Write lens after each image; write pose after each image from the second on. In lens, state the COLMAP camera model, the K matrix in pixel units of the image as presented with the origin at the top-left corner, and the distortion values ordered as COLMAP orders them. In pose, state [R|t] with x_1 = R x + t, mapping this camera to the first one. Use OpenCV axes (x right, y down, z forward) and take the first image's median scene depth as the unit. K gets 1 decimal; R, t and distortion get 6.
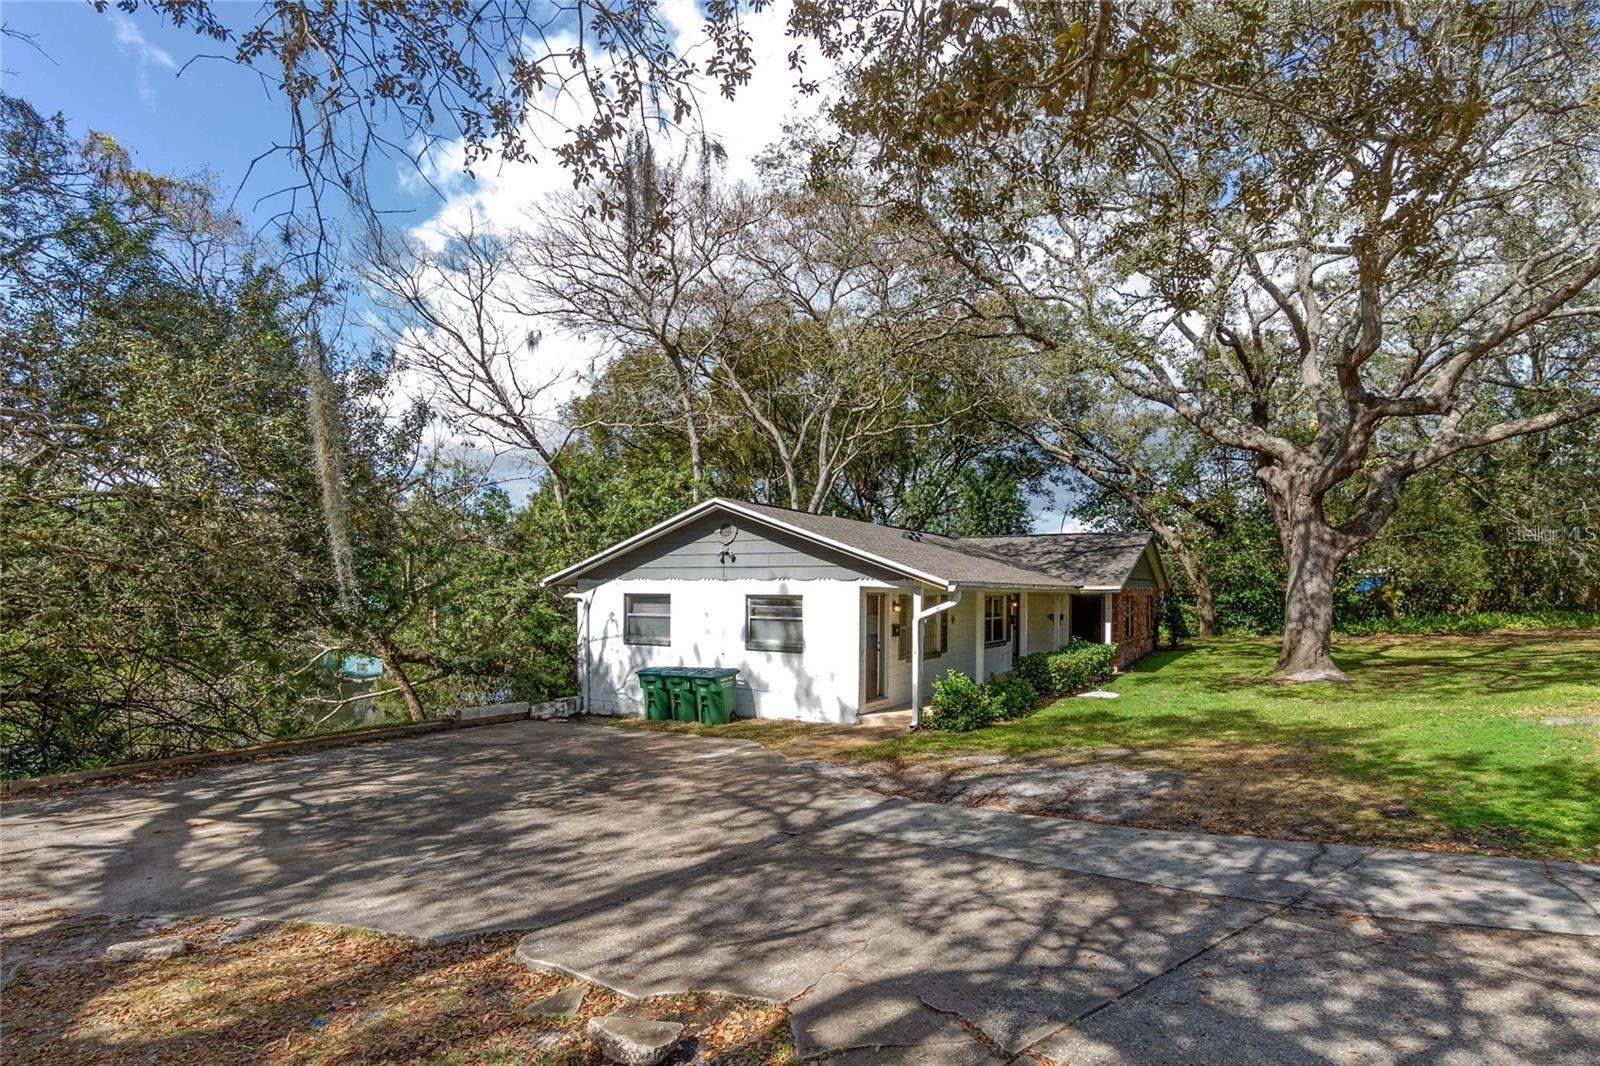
lens RADIAL K [[806.8, 0, 802.6], [0, 806.8, 589.6], [0, 0, 1]] dist [-0.003470, -0.000664]
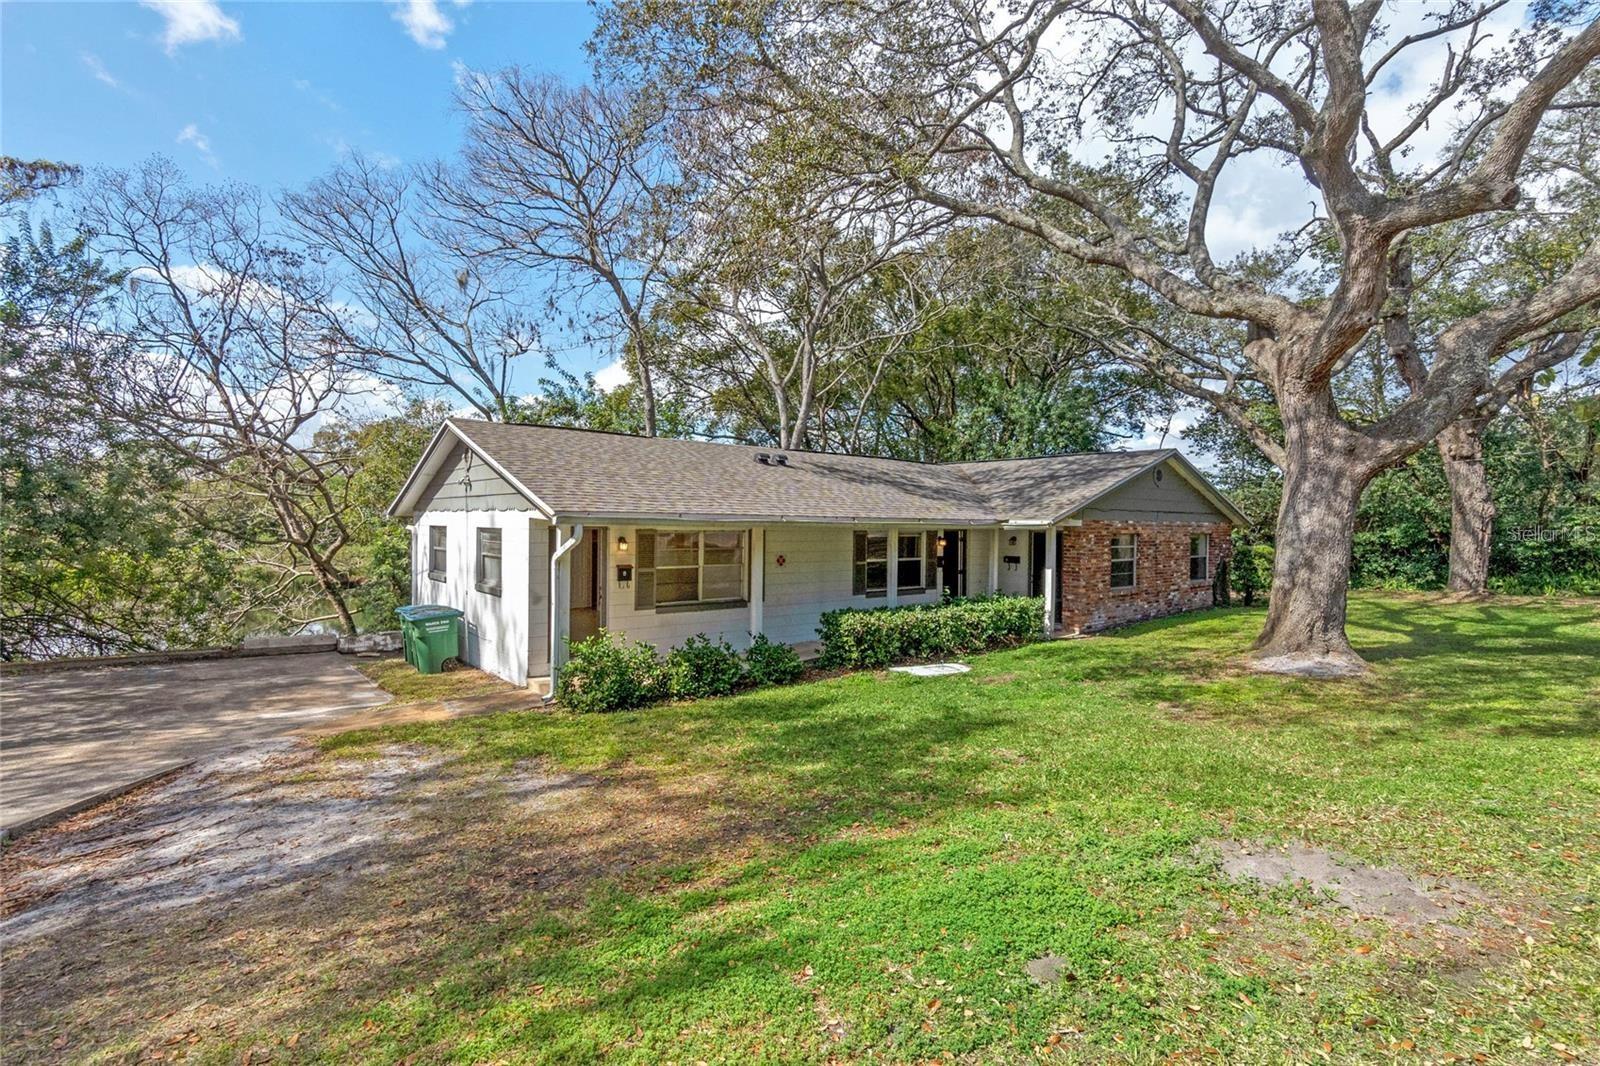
lens RADIAL K [[729.7, 0, 799.7], [0, 729.7, 527.9], [0, 0, 1]] dist [-0.010984, 0.001058]
pose [[0.933842, 0.006702, -0.357622, 0.509629], [-0.002937, 0.999934, 0.011069, -0.004418], [0.357673, -0.009287, 0.933801, 0.355946]]
